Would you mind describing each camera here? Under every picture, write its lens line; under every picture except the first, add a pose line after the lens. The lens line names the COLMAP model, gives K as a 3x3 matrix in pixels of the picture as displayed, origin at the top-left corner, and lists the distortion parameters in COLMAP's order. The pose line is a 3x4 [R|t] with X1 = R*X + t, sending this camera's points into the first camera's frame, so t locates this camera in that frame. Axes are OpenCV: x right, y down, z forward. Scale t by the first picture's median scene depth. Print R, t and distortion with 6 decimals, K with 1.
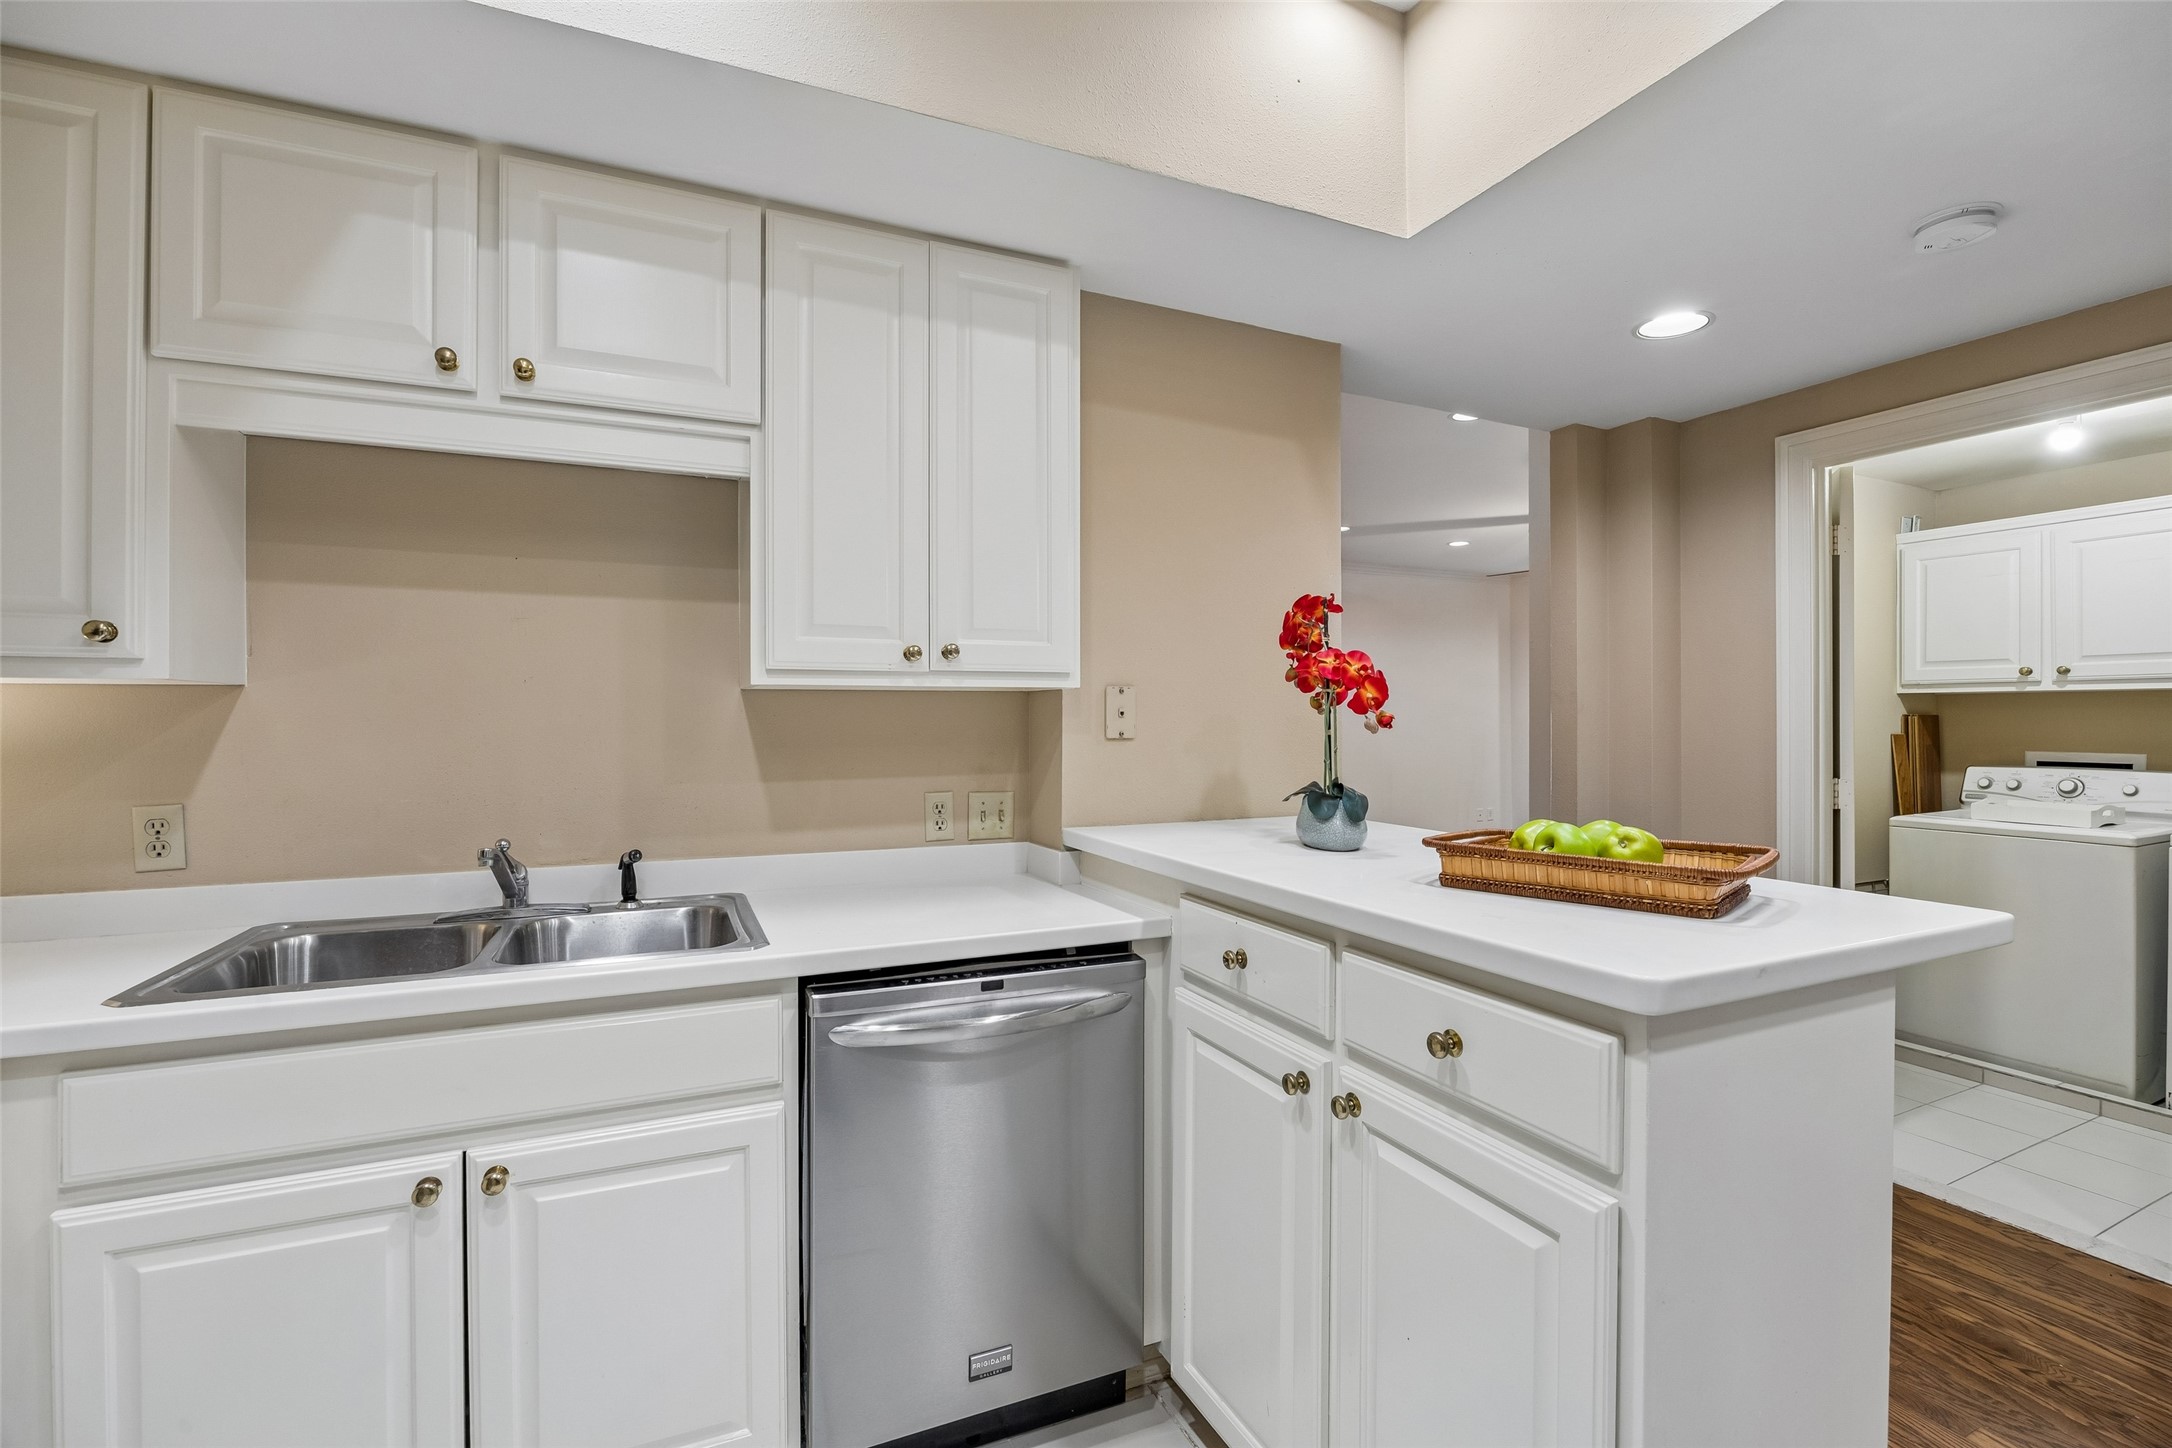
lens RADIAL K [[960.0, 0, 1081.4], [0, 960.0, 720.9], [0, 0, 1]] dist [-0.015959, 0.001329]
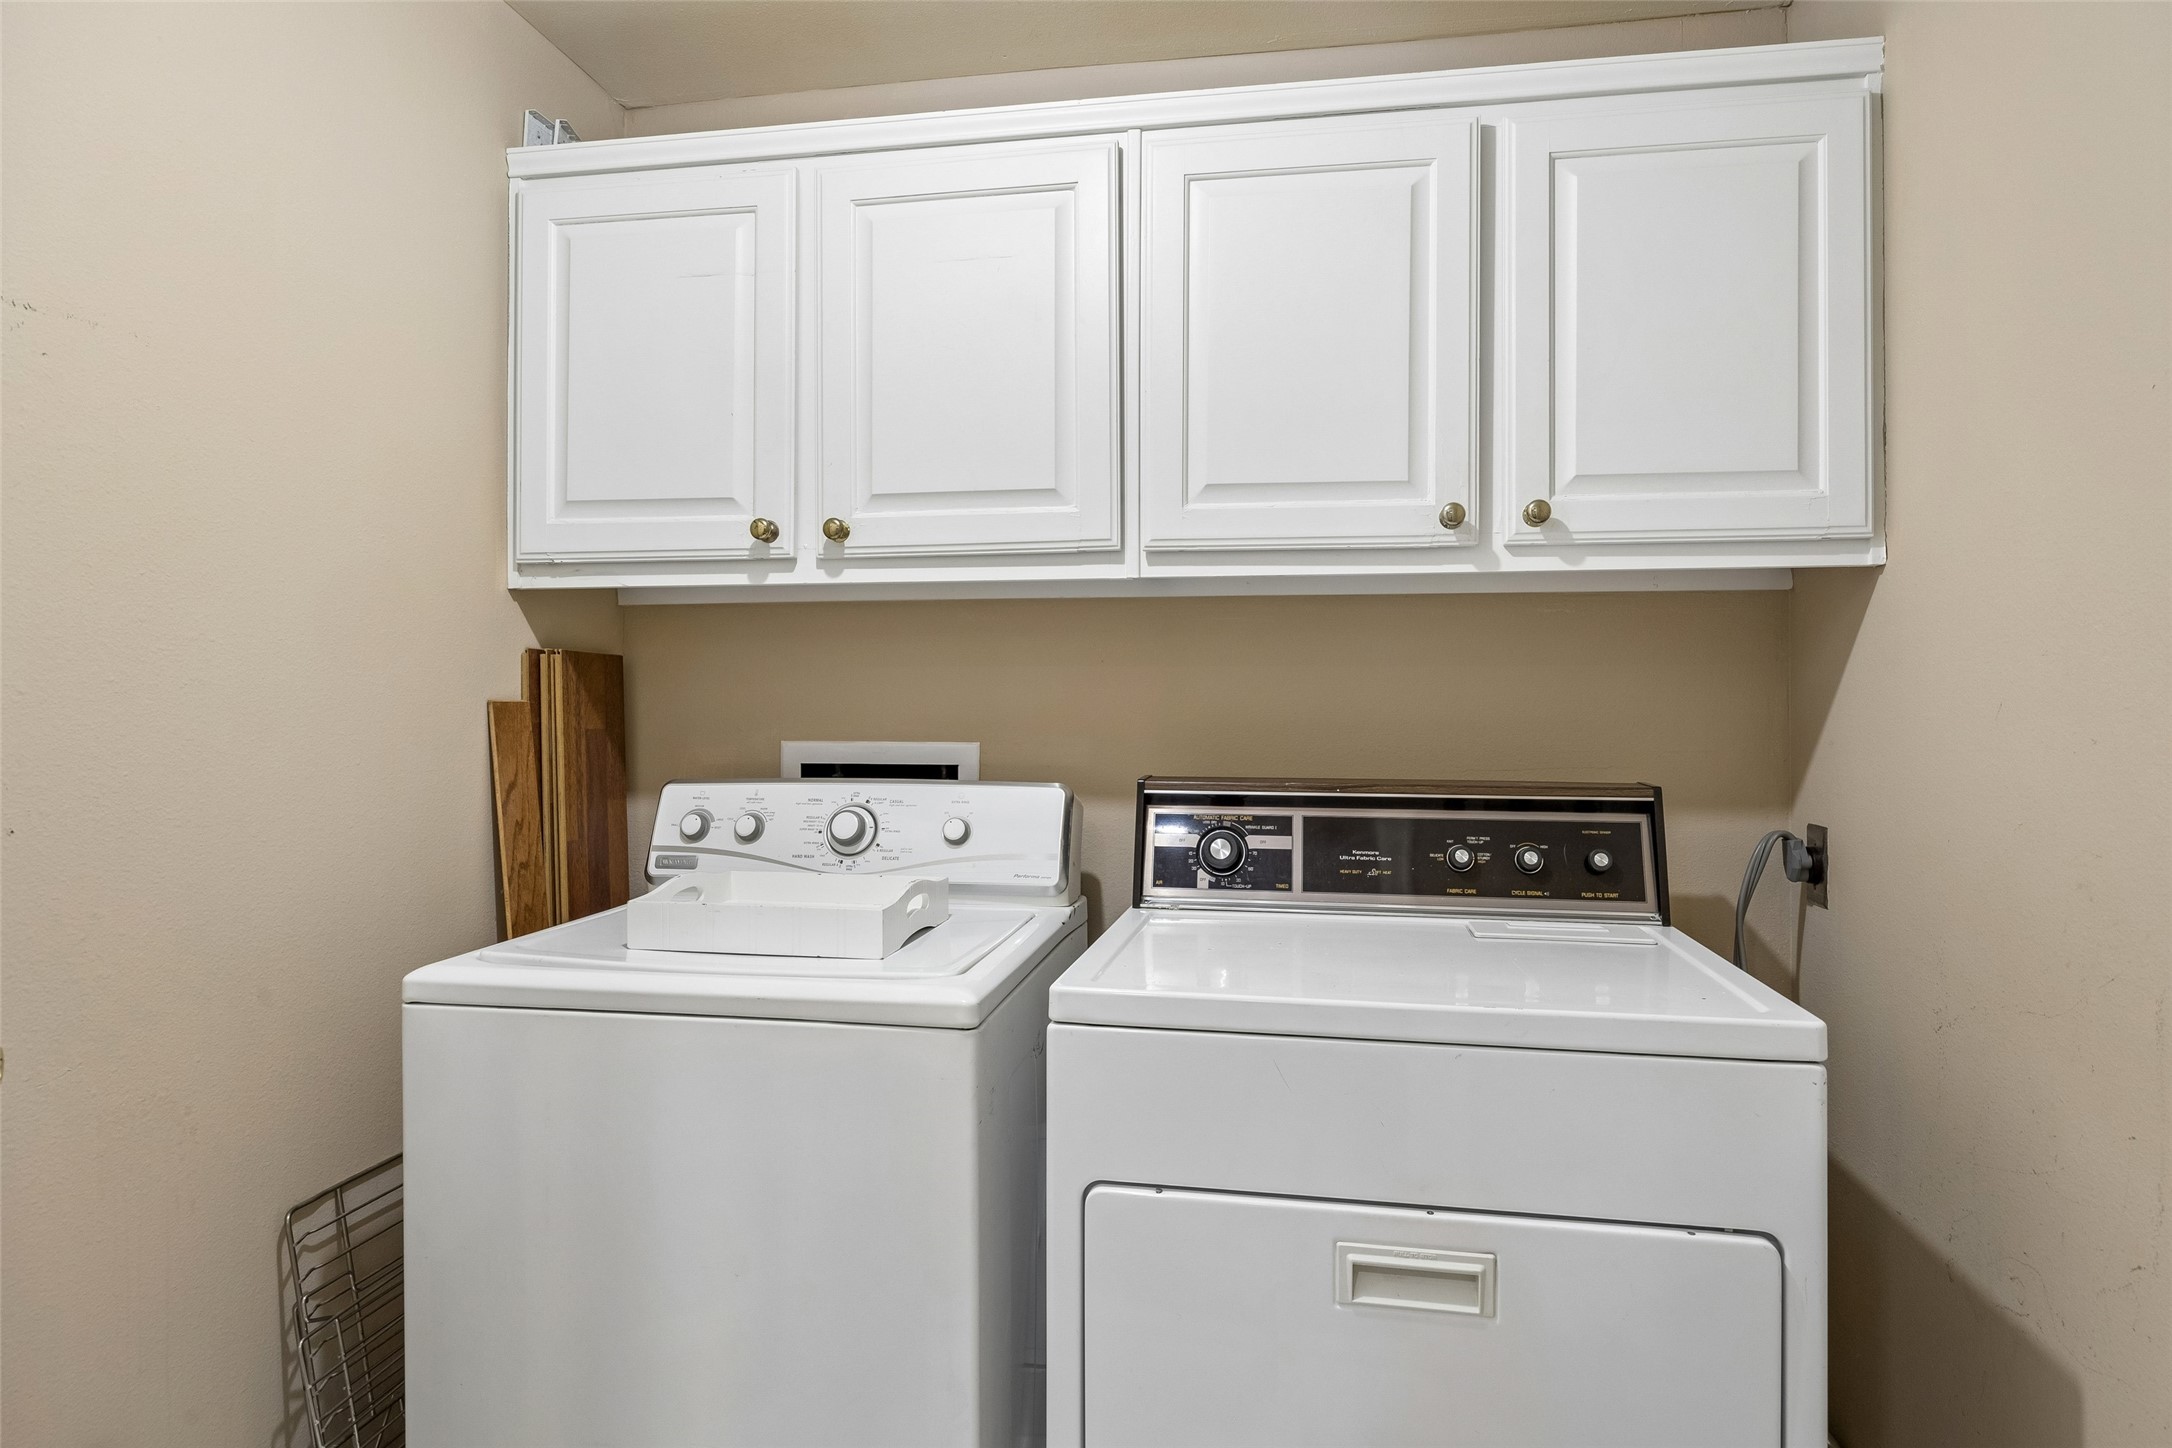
lens RADIAL K [[1232.6, 0, 1088.0], [0, 1232.6, 722.3], [0, 0, 1]] dist [-0.000021, 0.000173]
pose [[0.574469, -0.004840, 0.818512, 0.654909], [0.001877, 0.999988, 0.004596, 0.022058], [-0.818524, -0.001104, 0.574471, 0.598070]]
